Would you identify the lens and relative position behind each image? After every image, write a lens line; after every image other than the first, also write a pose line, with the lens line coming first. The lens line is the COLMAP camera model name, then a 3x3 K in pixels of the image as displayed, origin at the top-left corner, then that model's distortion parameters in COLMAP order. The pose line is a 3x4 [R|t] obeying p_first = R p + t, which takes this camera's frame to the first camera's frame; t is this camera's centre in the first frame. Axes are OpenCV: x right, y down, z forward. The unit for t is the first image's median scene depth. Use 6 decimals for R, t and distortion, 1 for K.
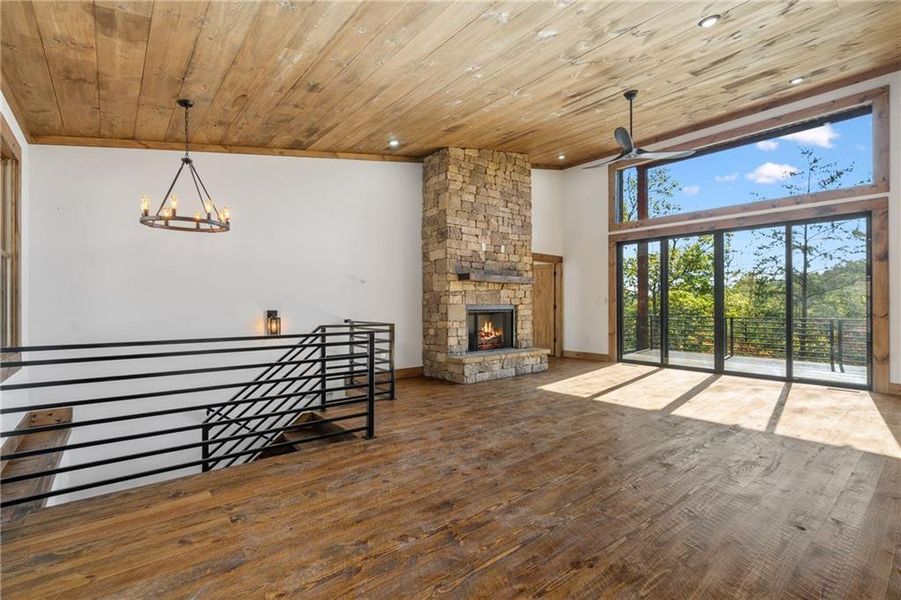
lens RADIAL K [[415.4, 0, 443.5], [0, 415.4, 302.0], [0, 0, 1]] dist [-0.005391, 0.002183]
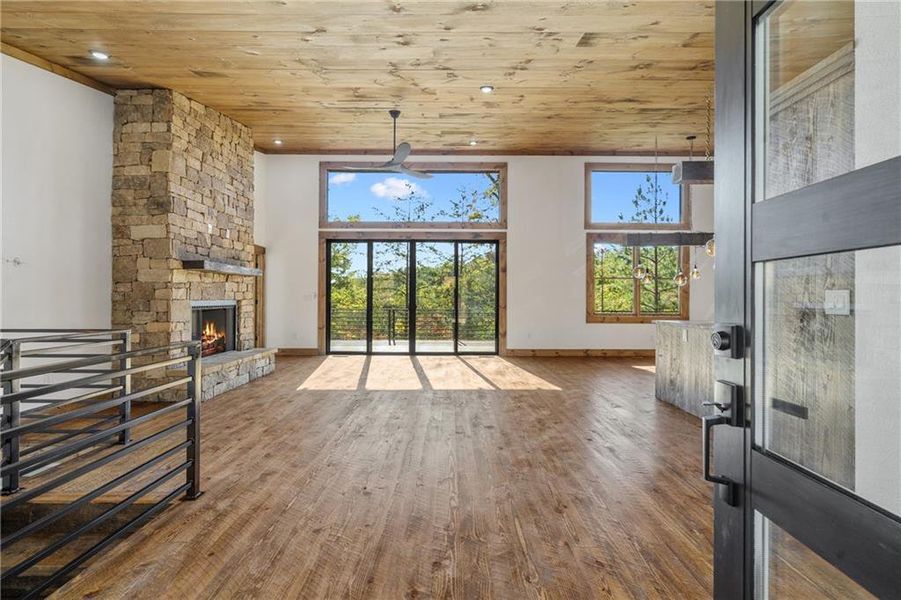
lens RADIAL K [[415.4, 0, 453.1], [0, 415.4, 295.7], [0, 0, 1]] dist [-0.005391, 0.002183]
pose [[0.626061, 0.006914, 0.779743, -0.245785], [-0.008398, 0.999962, -0.002124, -0.004610], [-0.779729, -0.005219, 0.626096, 0.130389]]
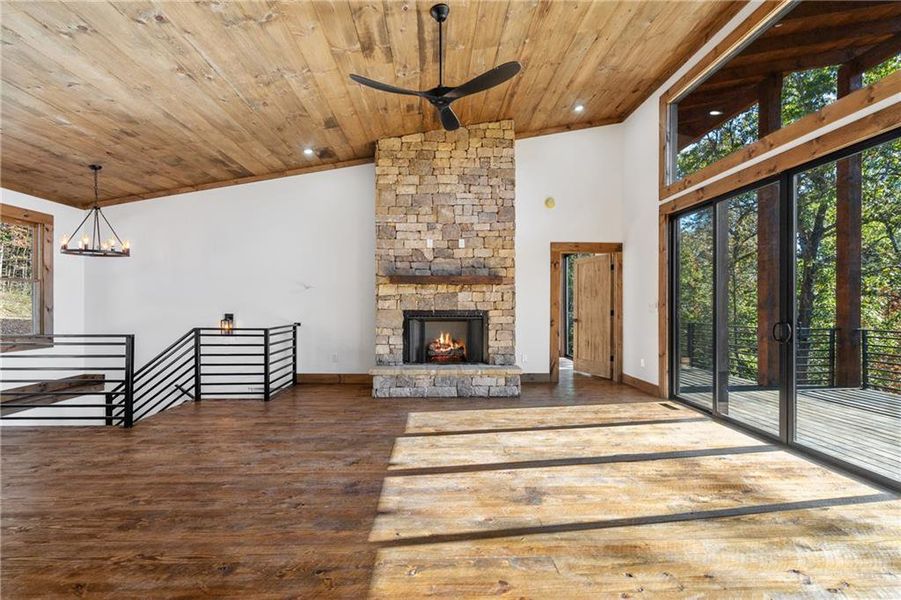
lens RADIAL K [[415.4, 0, 442.1], [0, 415.4, 303.2], [0, 0, 1]] dist [-0.005391, 0.002183]
pose [[0.794660, 0.000617, -0.607054, 0.673410], [0.001224, 0.999996, 0.002619, -0.010445], [0.607053, -0.002824, 0.794656, 0.340857]]
